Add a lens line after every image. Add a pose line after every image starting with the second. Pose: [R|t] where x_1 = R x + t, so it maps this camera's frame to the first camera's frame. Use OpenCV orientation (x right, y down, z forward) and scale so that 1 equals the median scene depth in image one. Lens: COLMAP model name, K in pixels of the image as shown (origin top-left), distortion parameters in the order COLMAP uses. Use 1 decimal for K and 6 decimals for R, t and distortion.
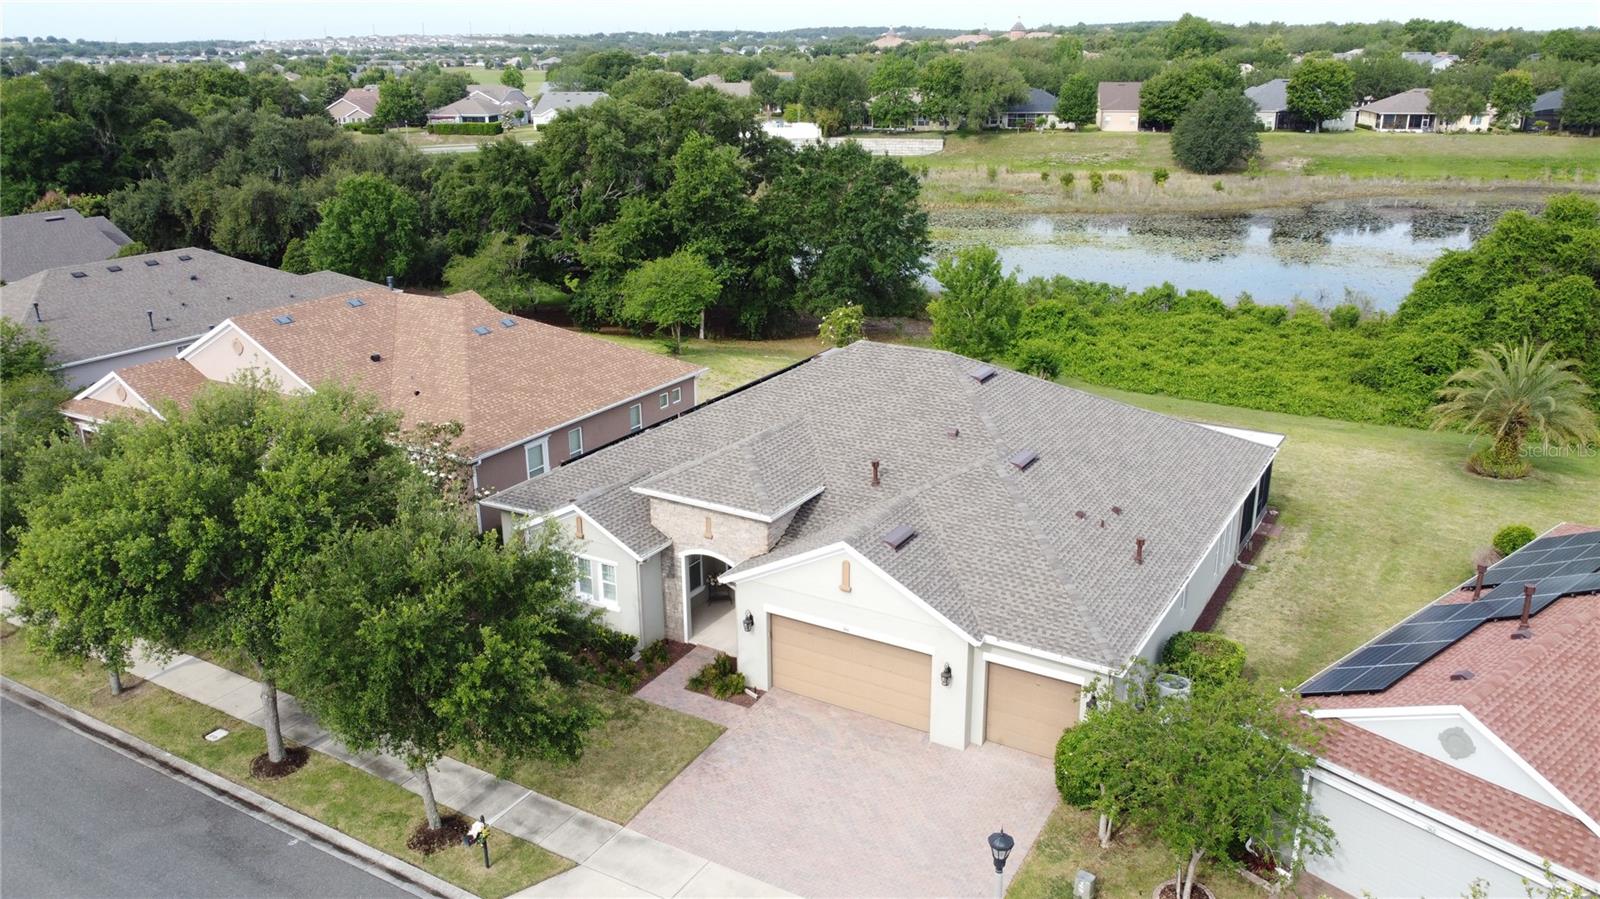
lens RADIAL K [[1210.4, 0, 799.1], [0, 1210.4, 445.4], [0, 0, 1]] dist [0.002439, -0.007142]
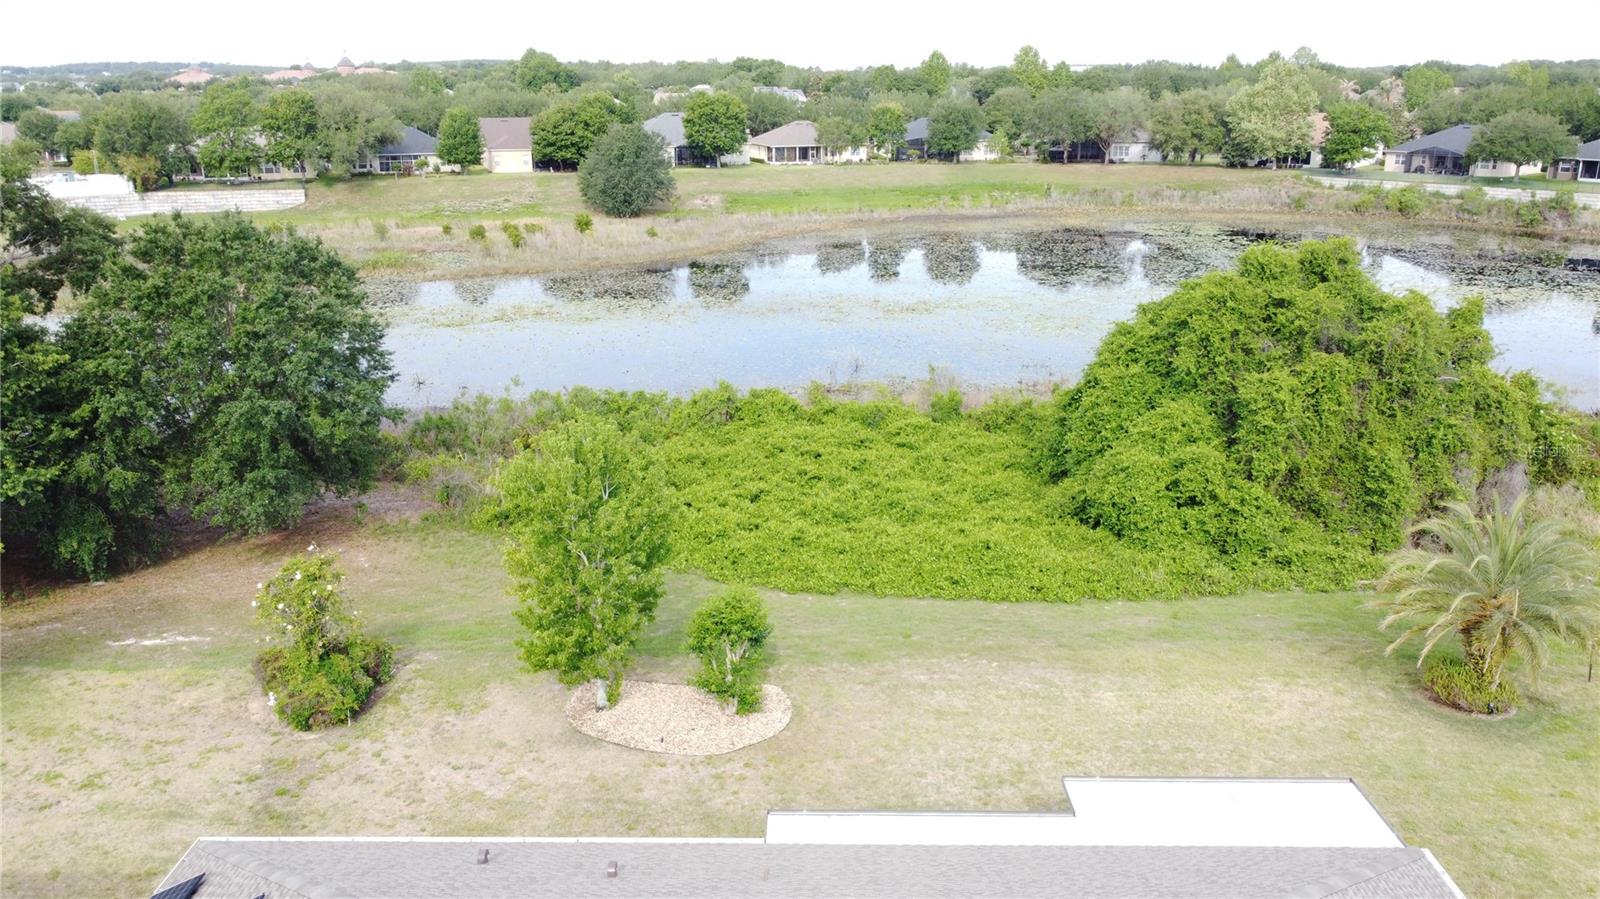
lens RADIAL K [[1210.4, 0, 796.4], [0, 1210.4, 447.2], [0, 0, 1]] dist [0.002439, -0.007142]
pose [[0.868090, -0.139421, 0.476425, -0.006051], [0.152676, 0.988215, 0.011003, -0.046189], [-0.472345, 0.063187, 0.879146, 0.160673]]
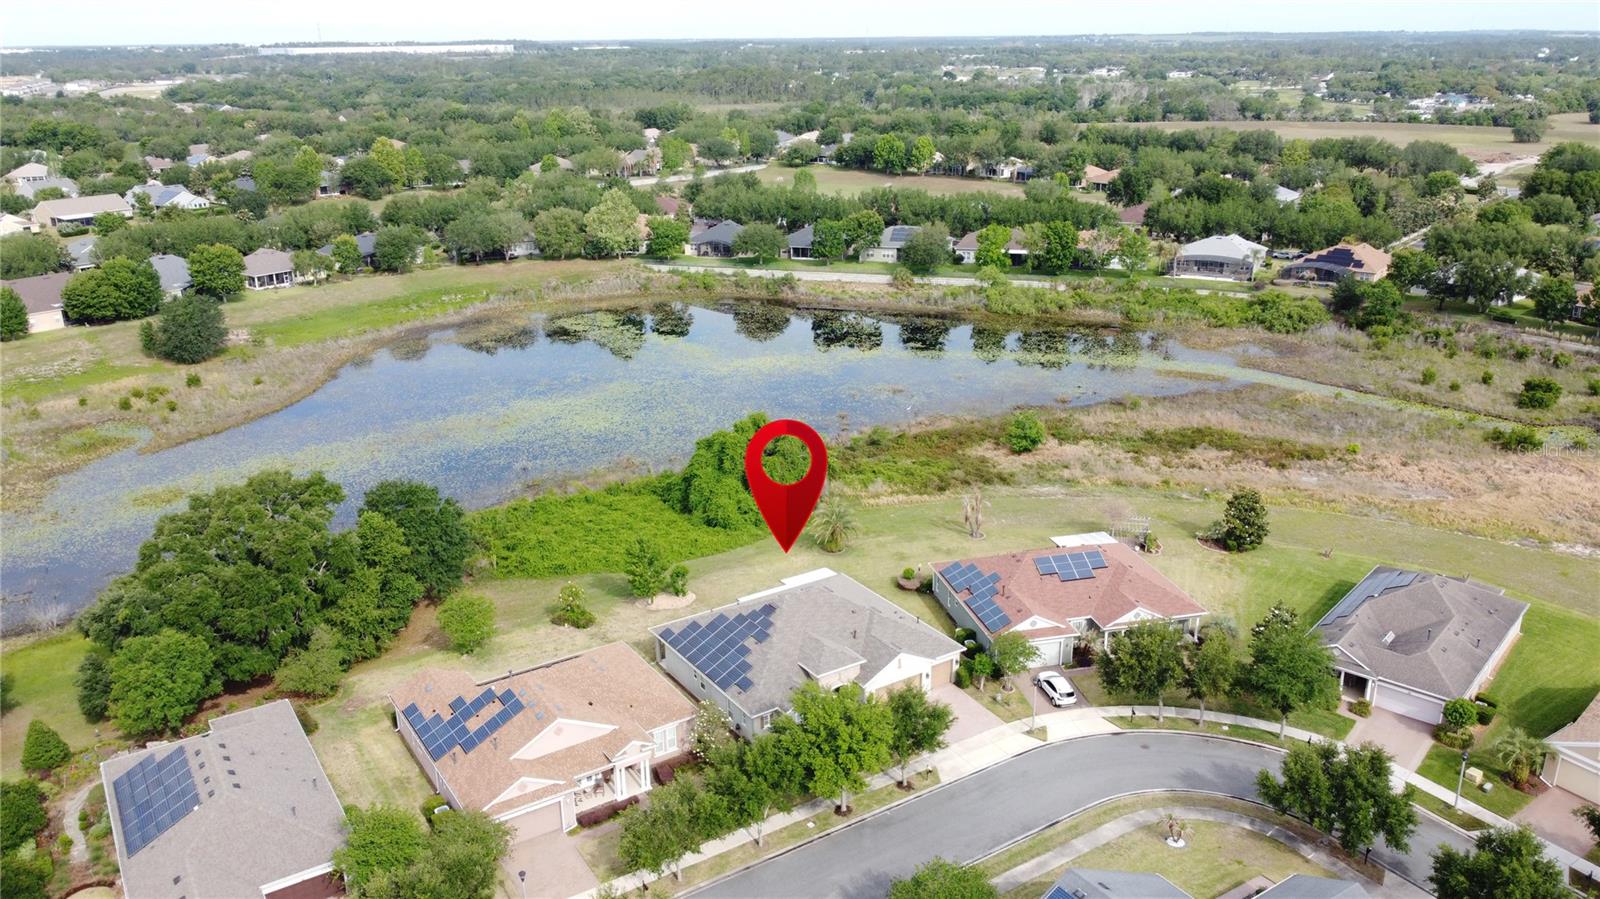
lens RADIAL K [[1210.4, 0, 804.7], [0, 1210.4, 454.1], [0, 0, 1]] dist [0.002439, -0.007142]
pose [[0.433789, -0.288538, 0.853565, -0.448677], [0.287161, 0.942210, 0.172566, -0.176323], [-0.854029, 0.170253, 0.491577, -0.077337]]
